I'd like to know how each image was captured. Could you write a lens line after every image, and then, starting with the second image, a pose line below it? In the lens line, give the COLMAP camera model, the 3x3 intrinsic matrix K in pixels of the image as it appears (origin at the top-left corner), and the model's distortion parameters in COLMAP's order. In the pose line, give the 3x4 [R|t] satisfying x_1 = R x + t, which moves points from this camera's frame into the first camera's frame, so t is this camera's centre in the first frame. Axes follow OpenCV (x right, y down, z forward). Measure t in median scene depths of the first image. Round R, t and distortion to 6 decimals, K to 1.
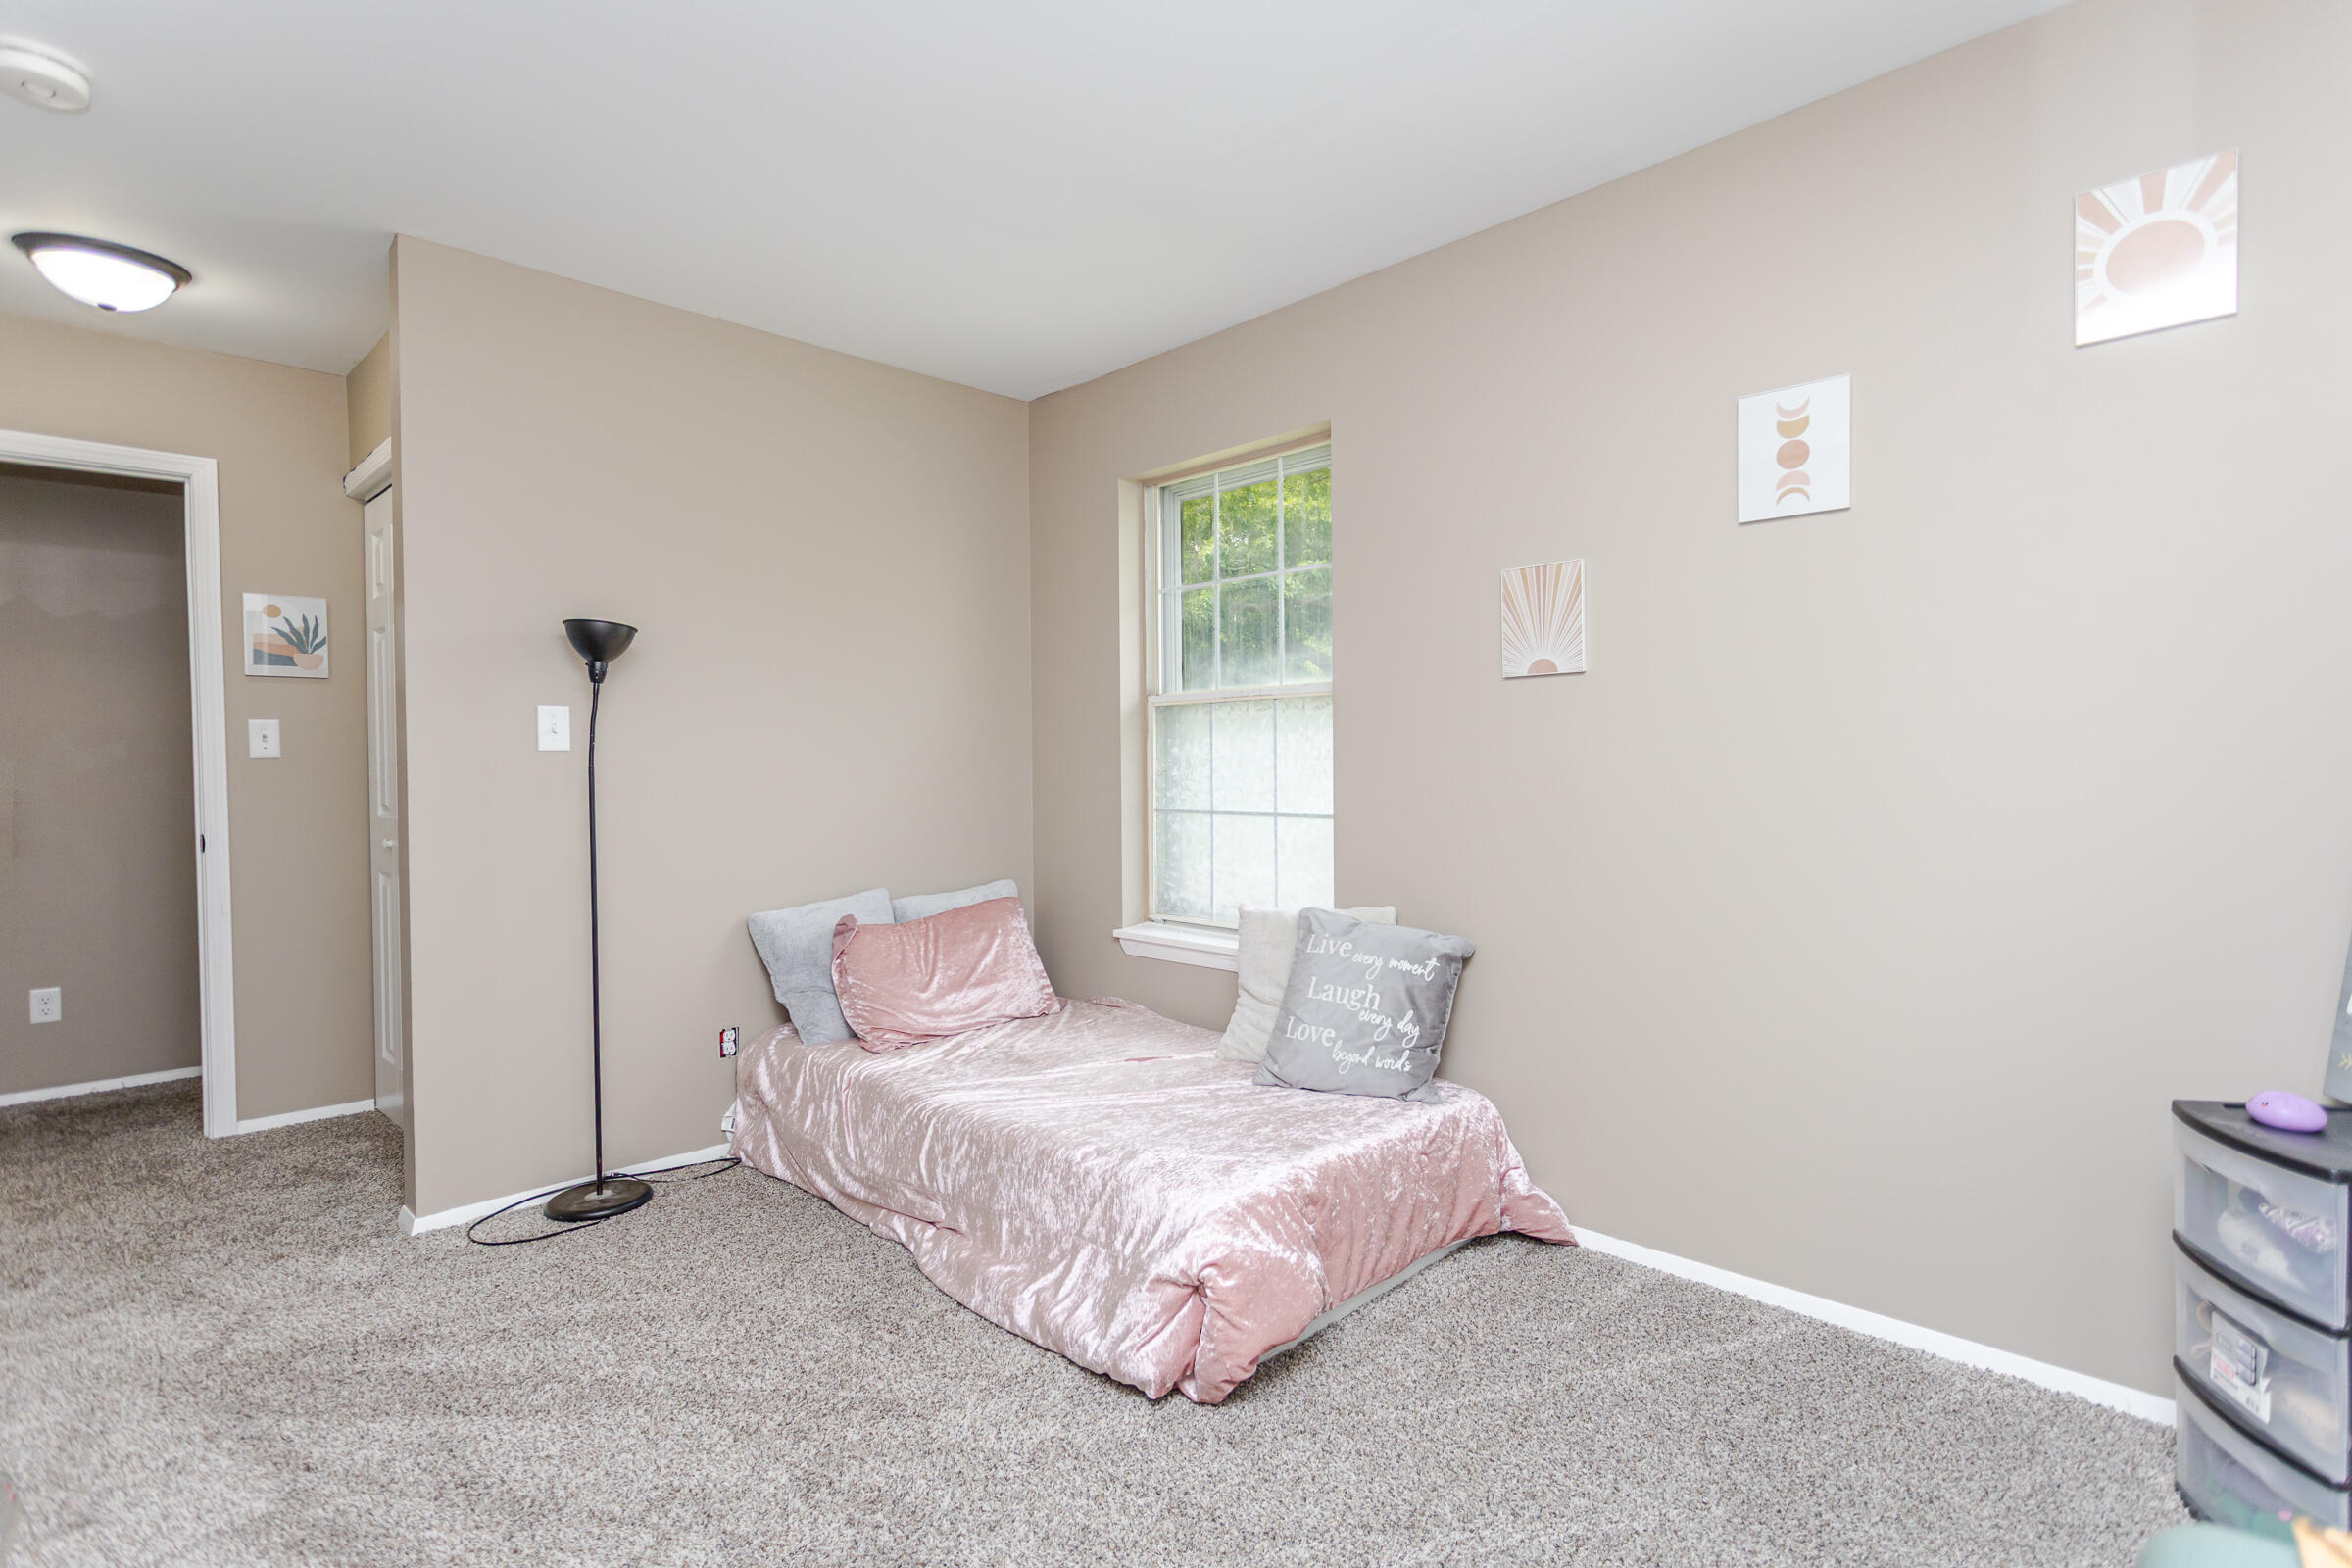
lens RADIAL K [[1117.2, 0, 1175.8], [0, 1117.2, 777.4], [0, 0, 1]] dist [0.014258, -0.000540]
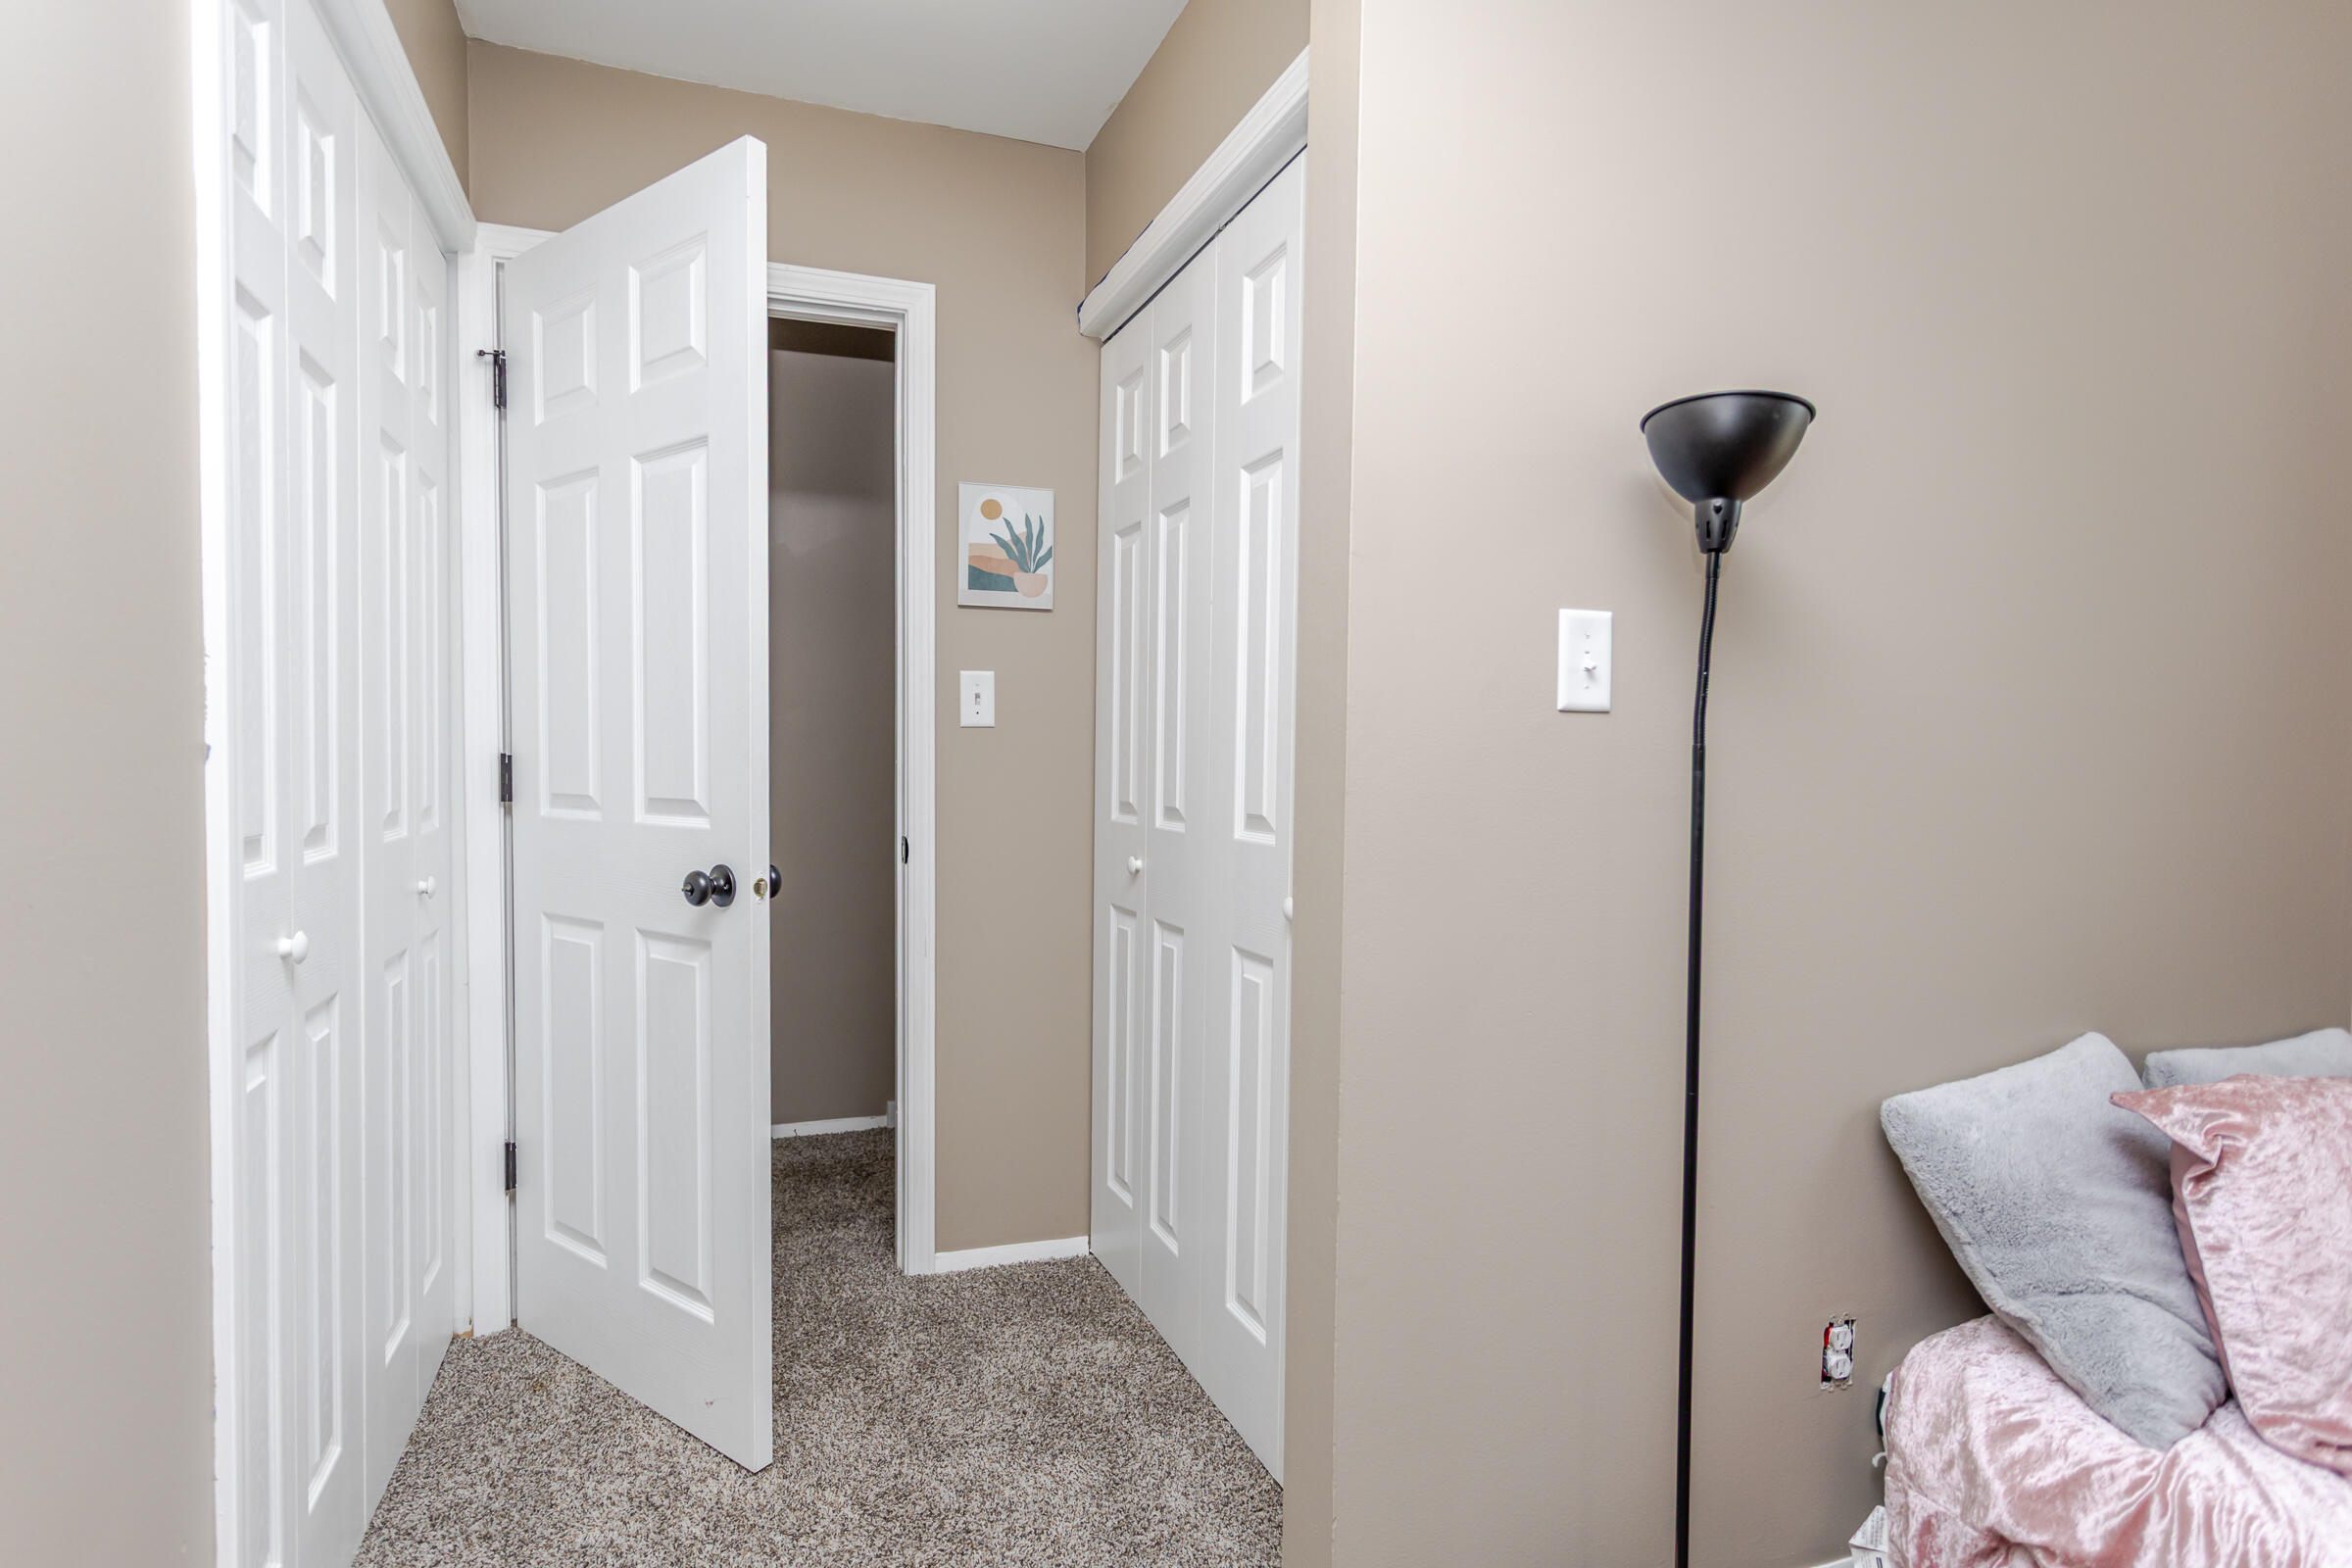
lens RADIAL K [[1297.9, 0, 1167.4], [0, 1297.9, 792.4], [0, 0, 1]] dist [-0.001959, -0.000258]
pose [[0.900668, 0.032803, -0.433268, -0.403317], [-0.026245, 0.999433, 0.021110, 0.002611], [0.433715, -0.007642, 0.901018, 0.382003]]
